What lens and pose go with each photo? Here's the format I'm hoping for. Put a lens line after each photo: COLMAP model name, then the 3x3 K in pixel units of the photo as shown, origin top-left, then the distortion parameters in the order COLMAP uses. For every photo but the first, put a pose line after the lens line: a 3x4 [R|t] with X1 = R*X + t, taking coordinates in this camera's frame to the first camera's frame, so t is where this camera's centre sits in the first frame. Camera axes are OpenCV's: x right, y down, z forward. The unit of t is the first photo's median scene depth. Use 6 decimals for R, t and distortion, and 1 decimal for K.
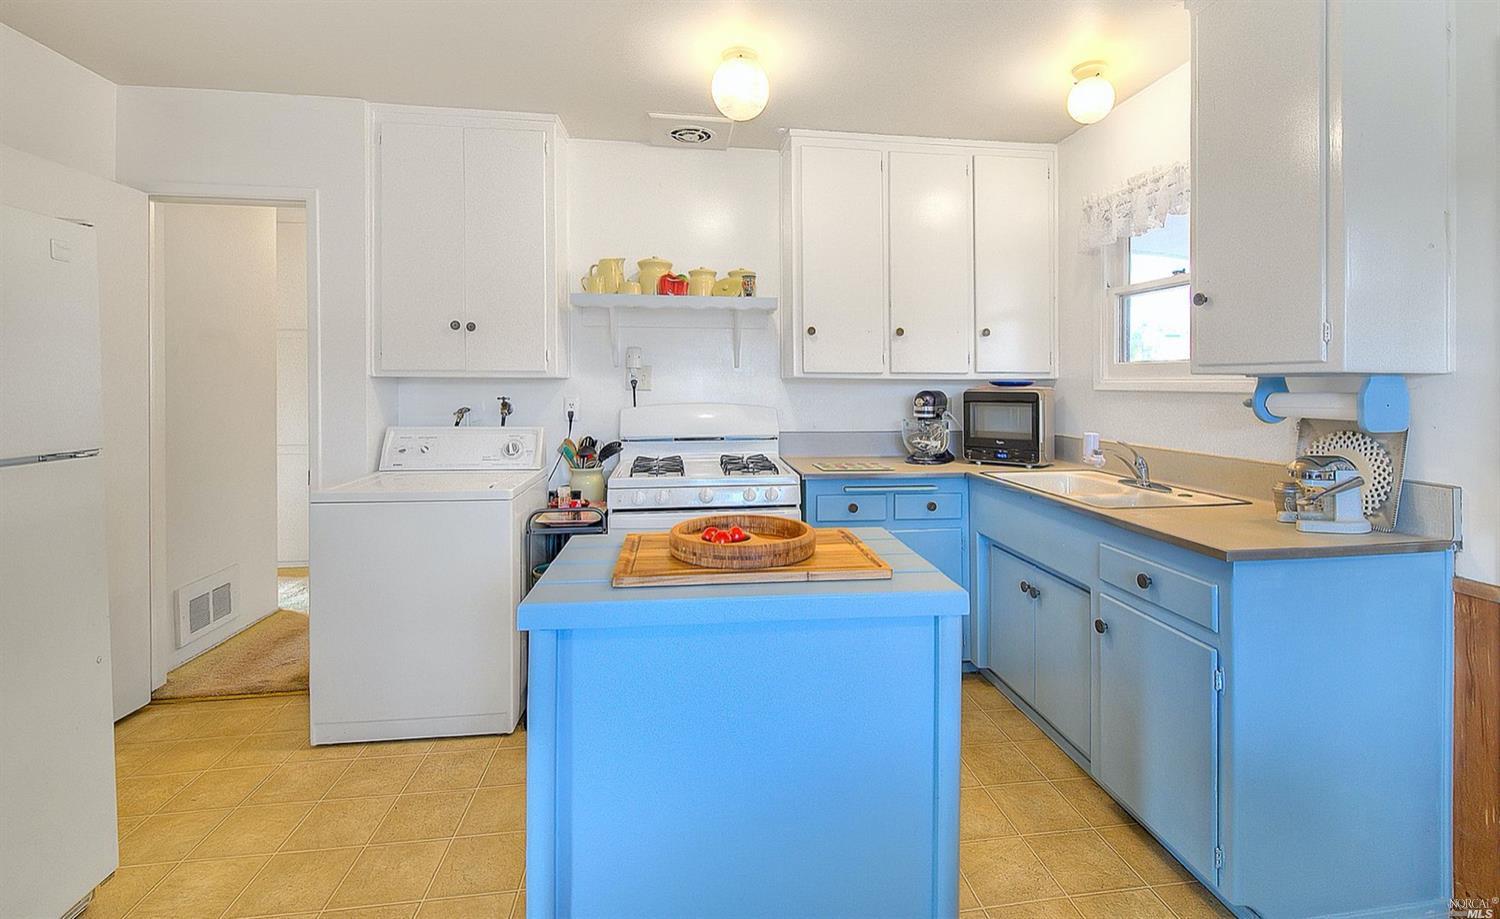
lens RADIAL K [[650.1, 0, 765.9], [0, 650.1, 386.9], [0, 0, 1]] dist [0.005112, 0.000214]
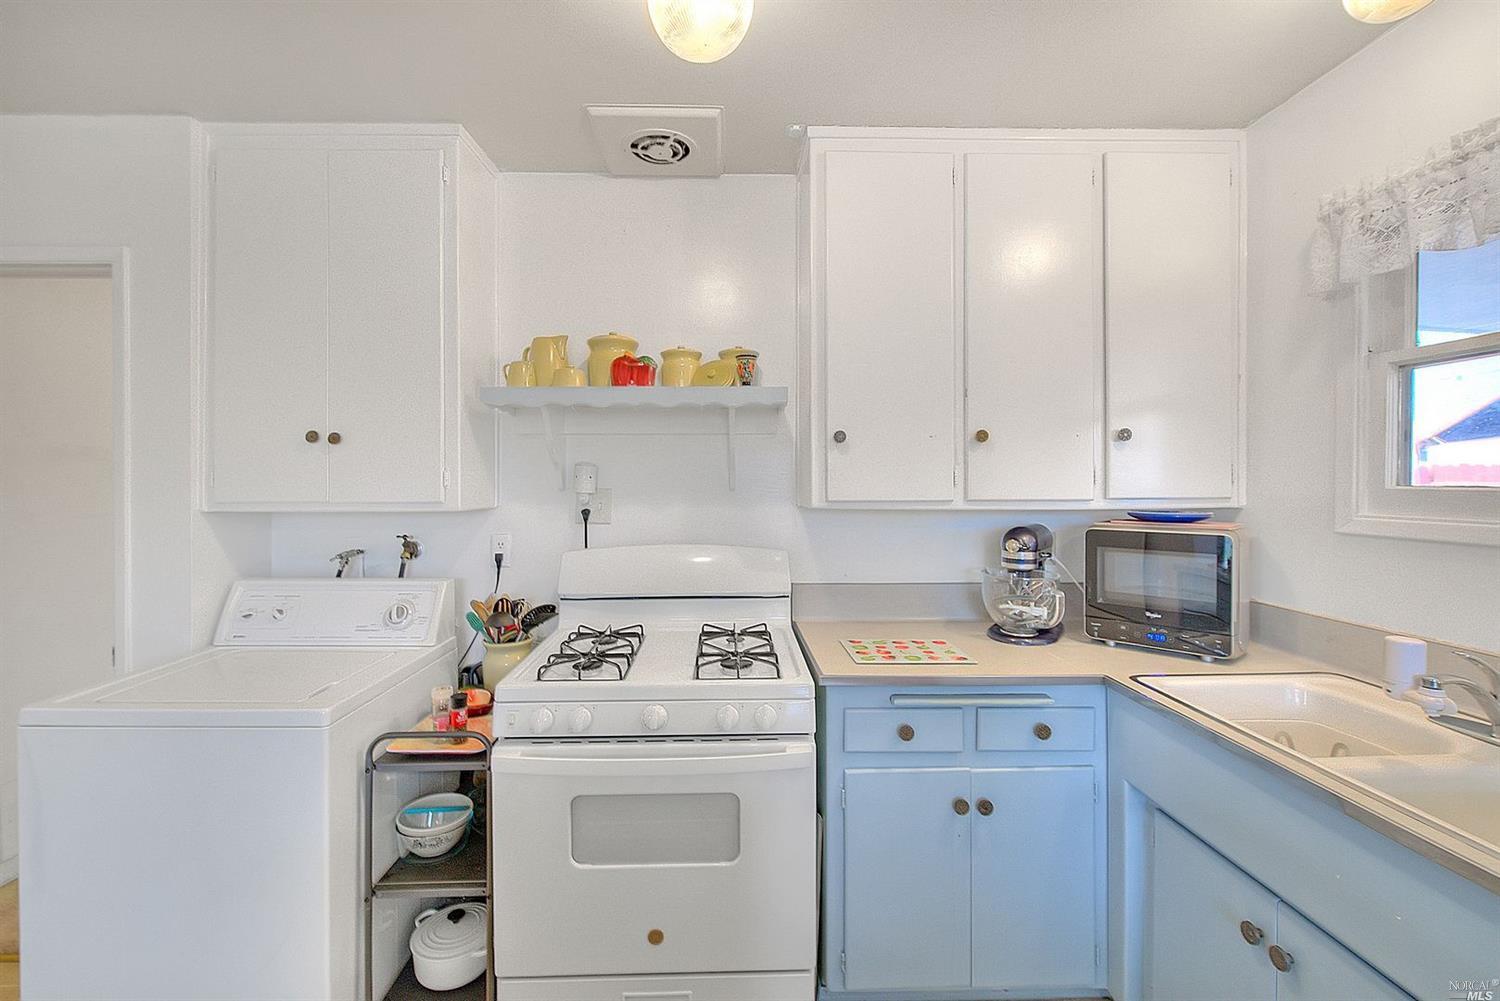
lens RADIAL K [[620.1, 0, 728.2], [0, 620.1, 489.7], [0, 0, 1]] dist [-0.000045, -0.001378]
pose [[0.990655, -0.001958, -0.136375, 0.045316], [0.003305, 0.999948, 0.009649, -0.040455], [0.136349, -0.010010, 0.990610, 0.379628]]
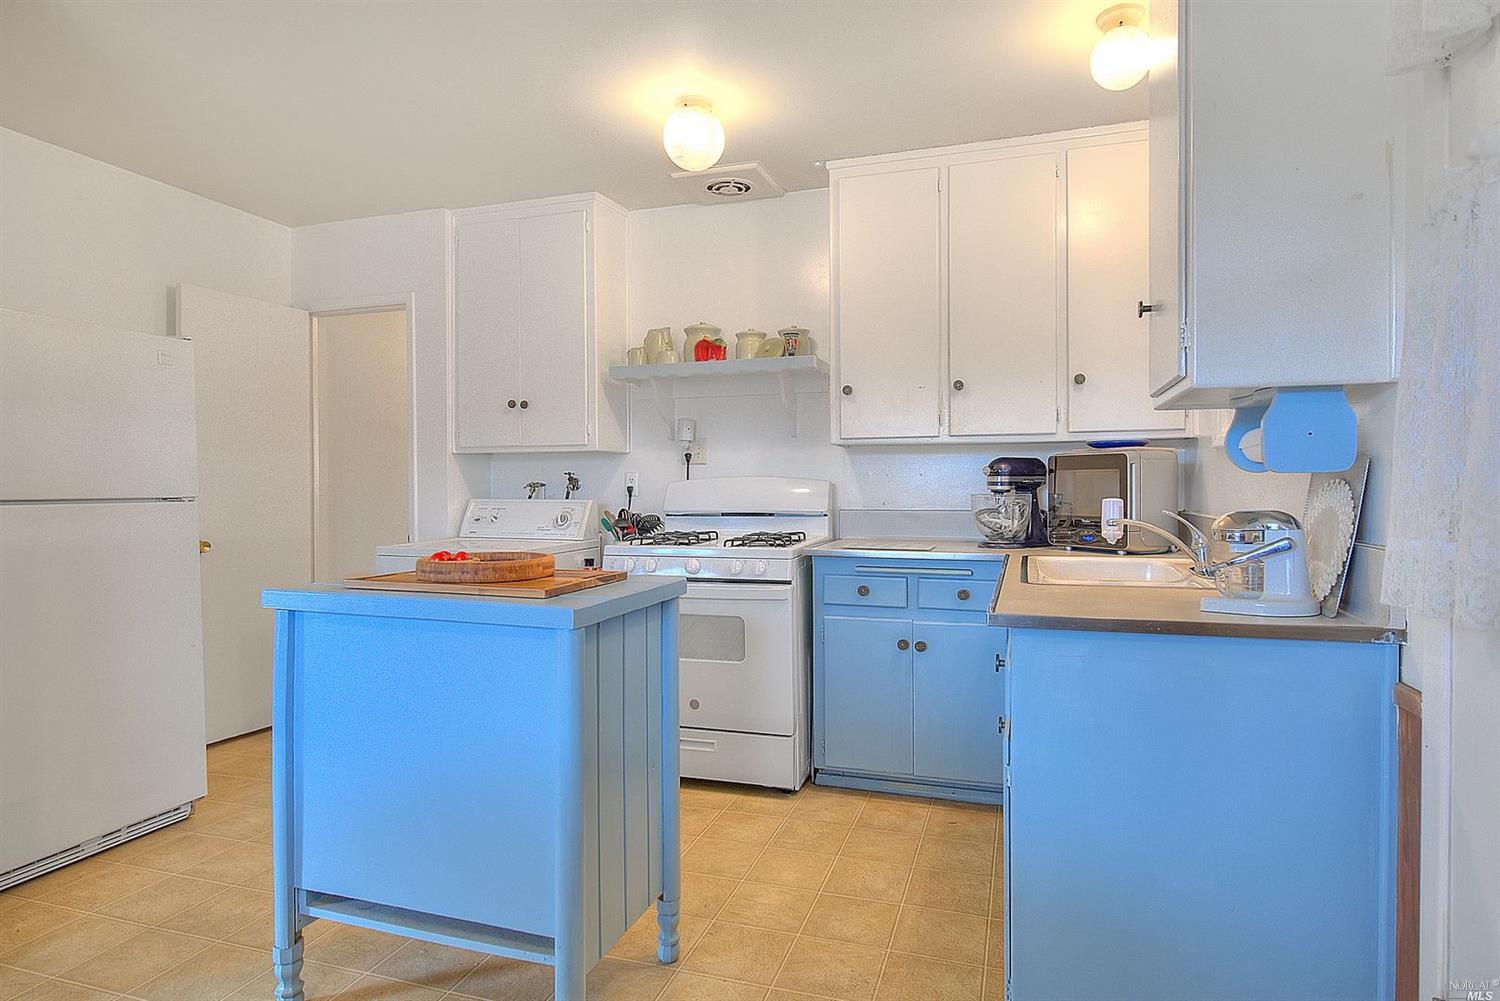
lens RADIAL K [[803.2, 0, 763.2], [0, 803.2, 498.6], [0, 0, 1]] dist [0.003130, -0.001664]
pose [[0.901147, -0.001743, -0.433509, 0.438560], [0.007490, 0.999905, 0.011551, 0.046337], [0.433448, -0.013656, 0.901075, -0.018078]]
